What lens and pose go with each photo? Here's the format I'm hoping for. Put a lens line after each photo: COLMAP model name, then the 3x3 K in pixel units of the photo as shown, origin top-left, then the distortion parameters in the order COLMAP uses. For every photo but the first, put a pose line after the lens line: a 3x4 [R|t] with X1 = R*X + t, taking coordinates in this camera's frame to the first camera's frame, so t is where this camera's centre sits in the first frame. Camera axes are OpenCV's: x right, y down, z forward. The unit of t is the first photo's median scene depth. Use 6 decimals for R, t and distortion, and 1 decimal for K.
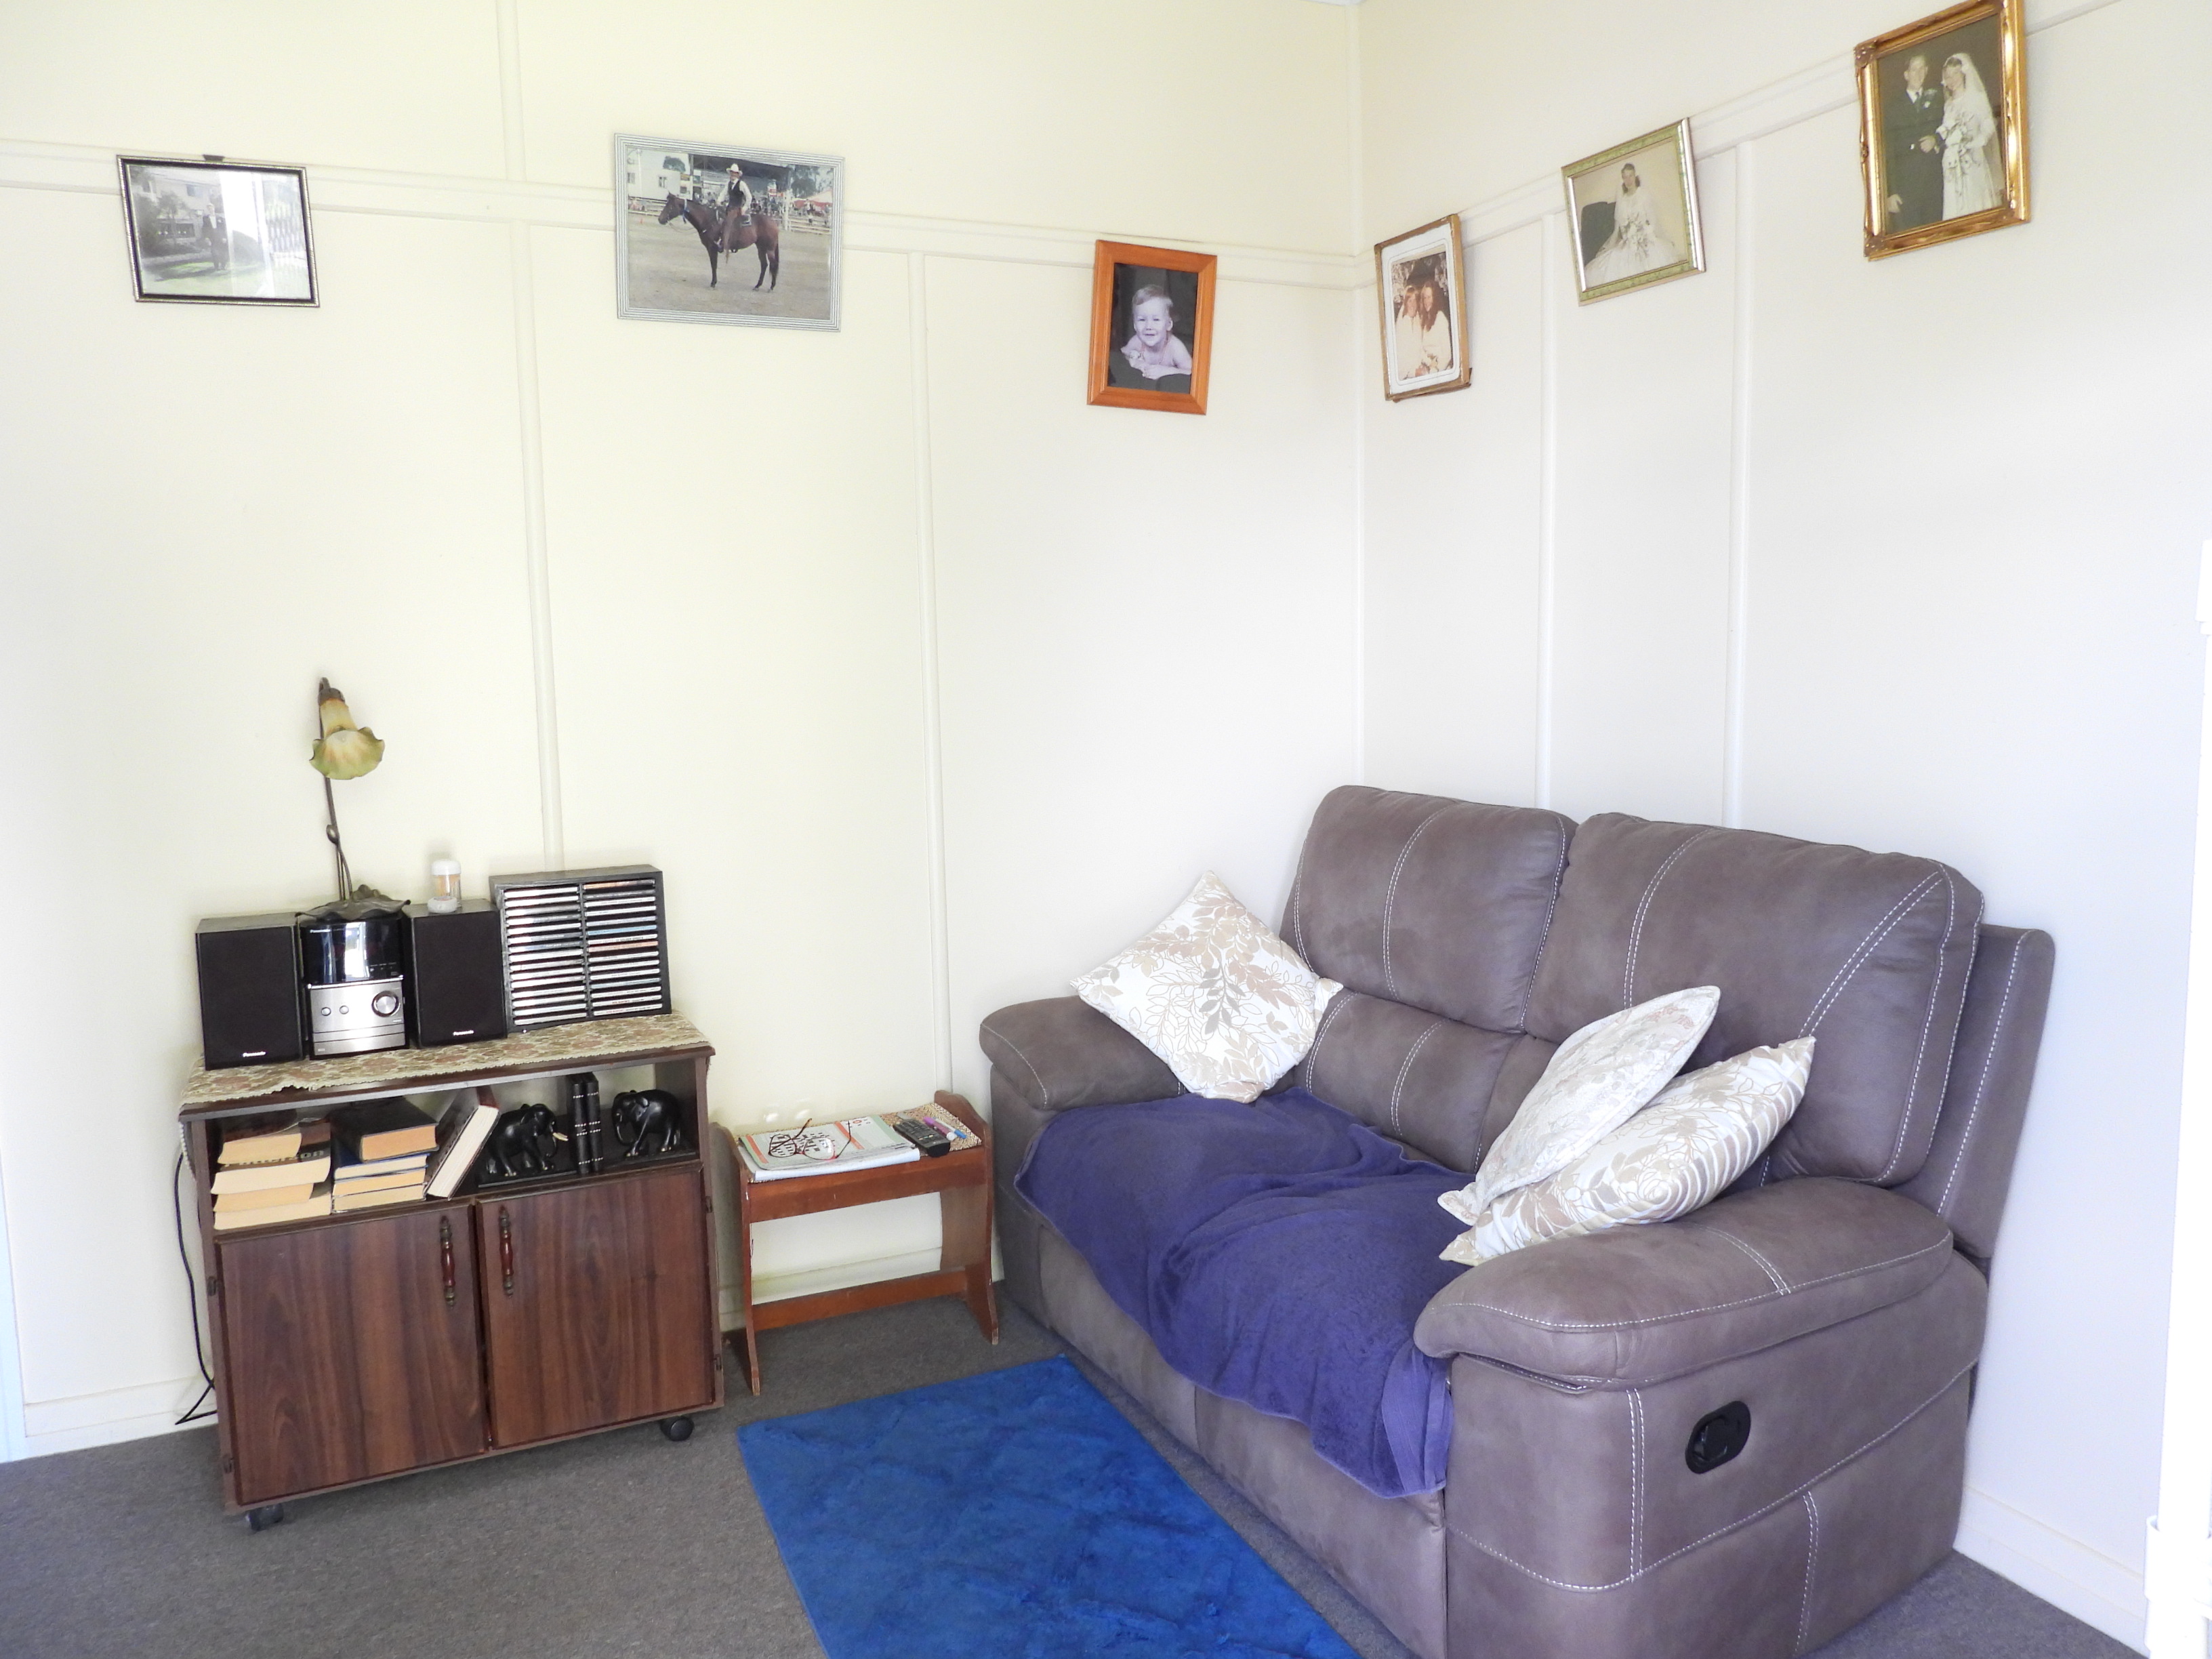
lens RADIAL K [[1569.3, 0, 1106.6], [0, 1569.3, 831.8], [0, 0, 1]] dist [-0.025541, 0.001078]
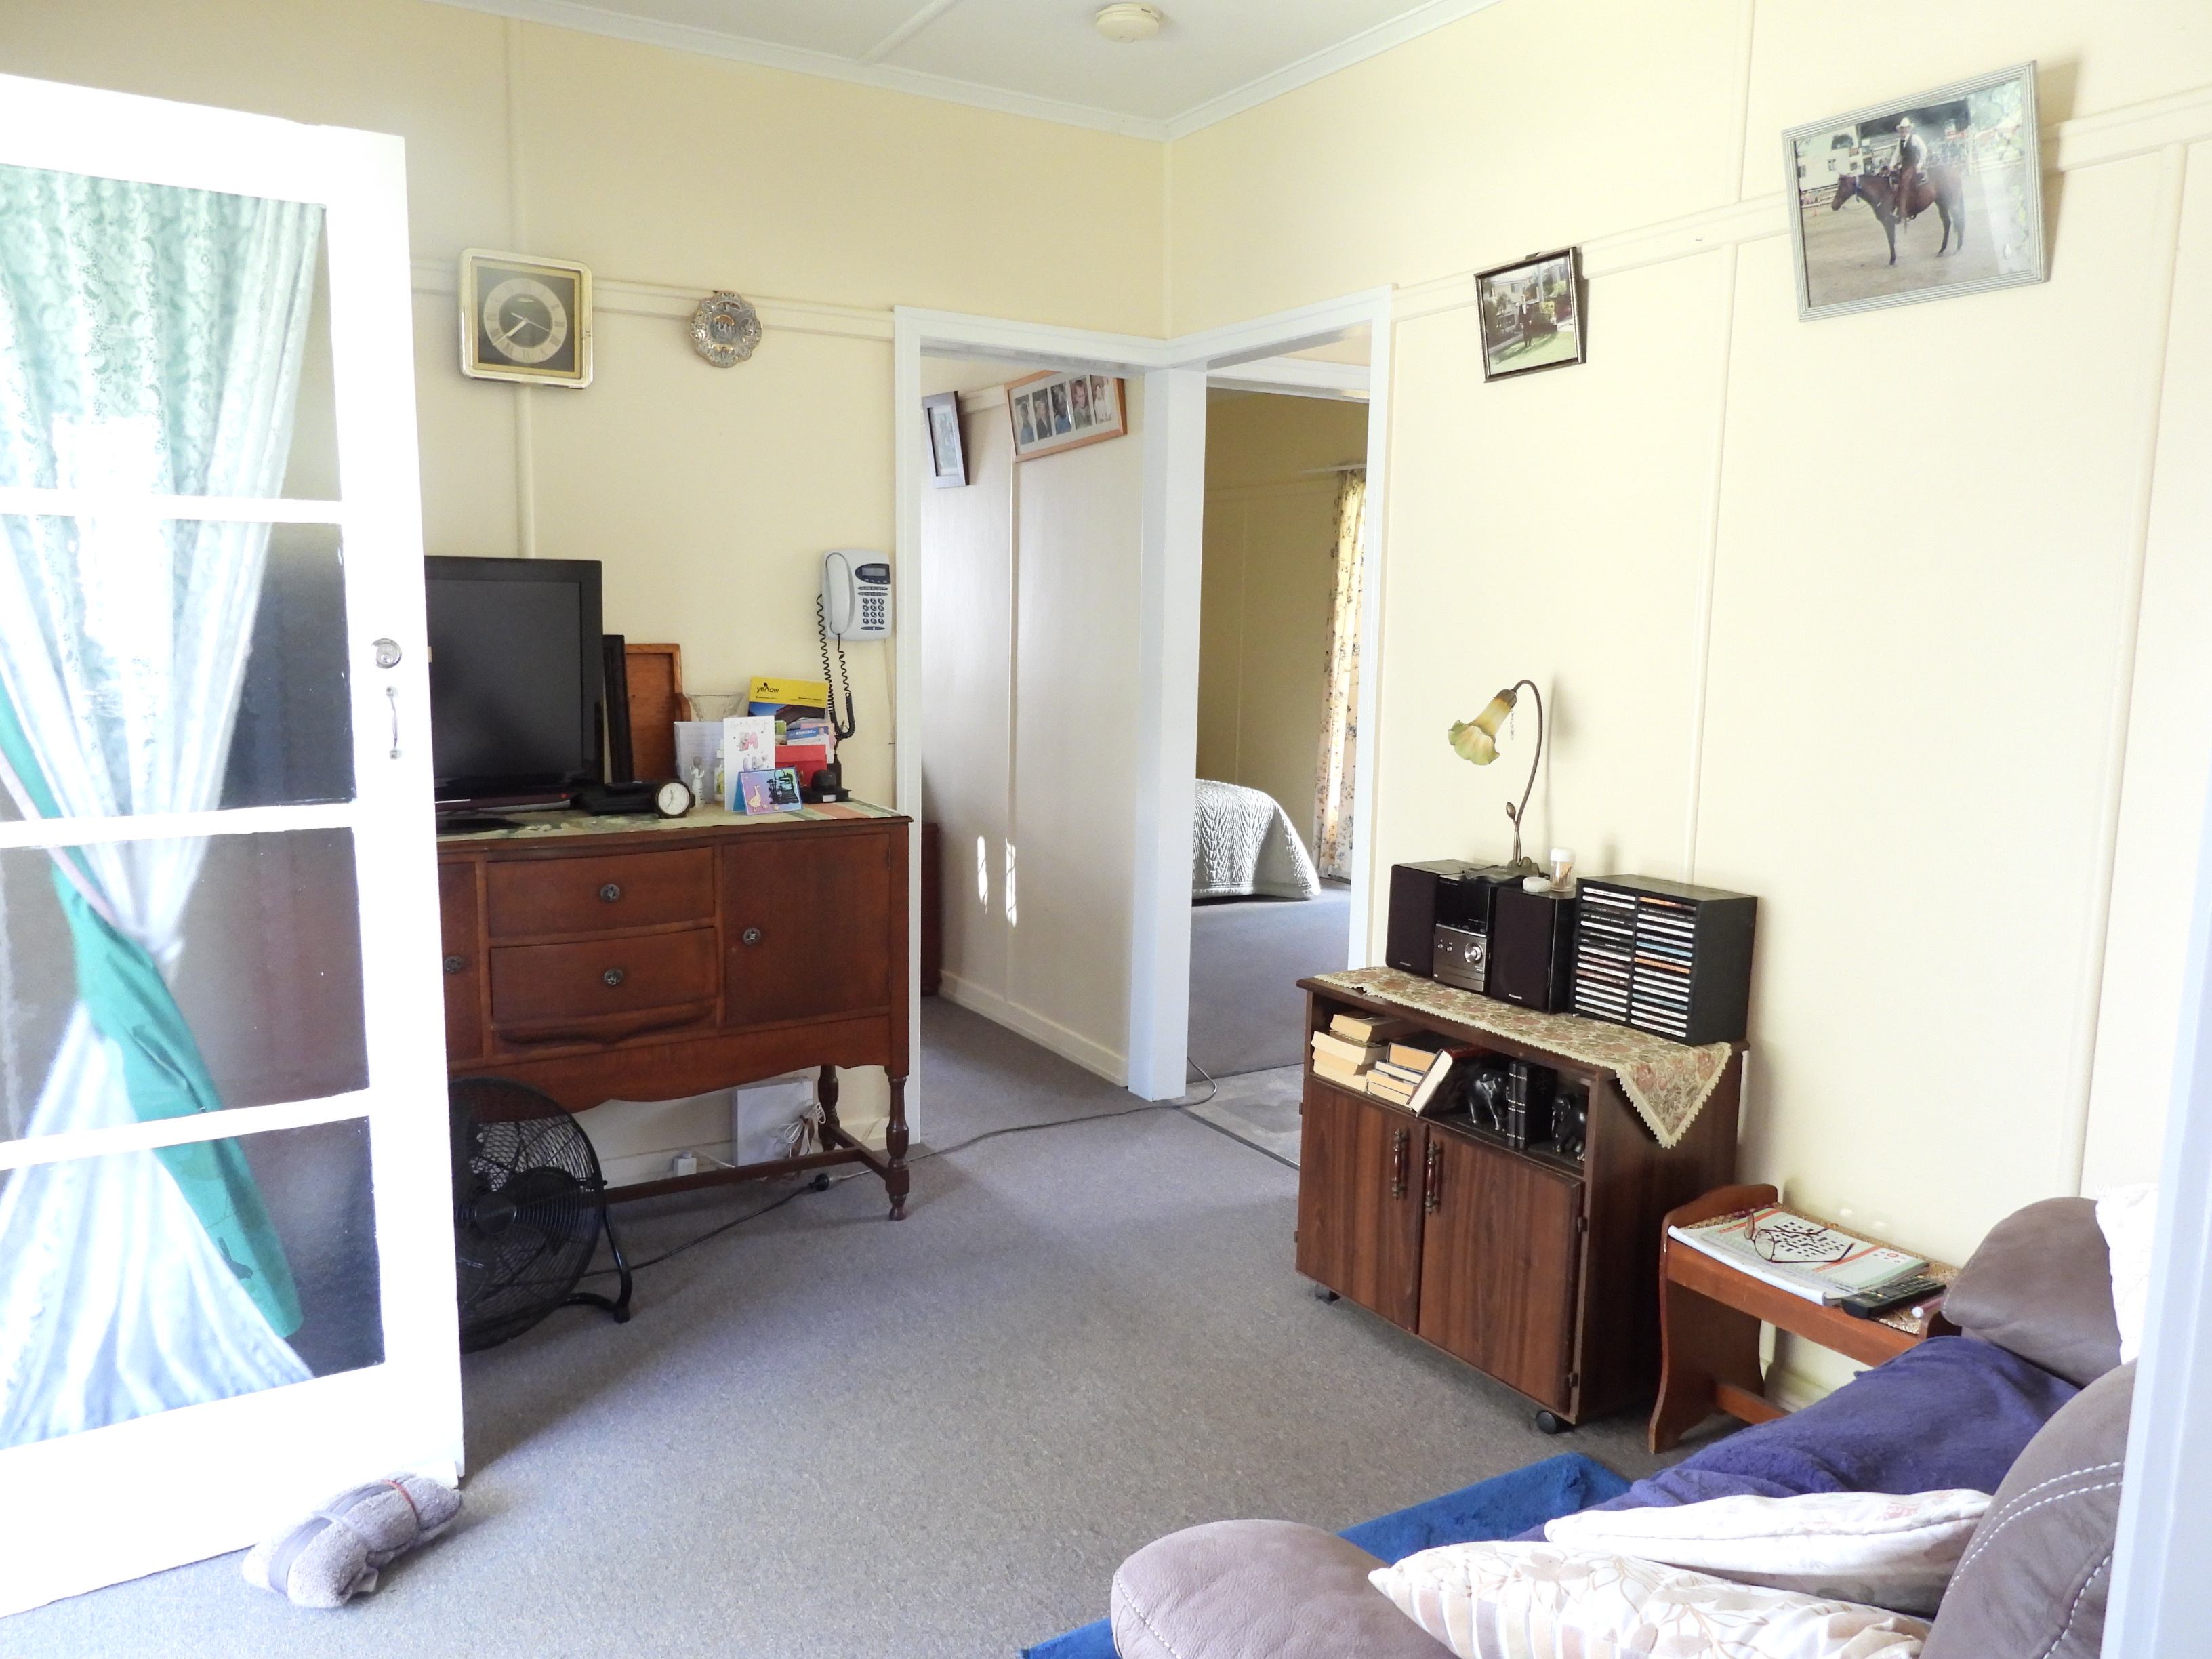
lens RADIAL K [[1569.3, 0, 1107.0], [0, 1569.3, 826.7], [0, 0, 1]] dist [-0.025541, 0.001078]
pose [[0.119865, 0.155704, -0.980504, 0.617532], [-0.127283, 0.981885, 0.140363, -0.109456], [0.984597, 0.107977, 0.137512, 0.497646]]
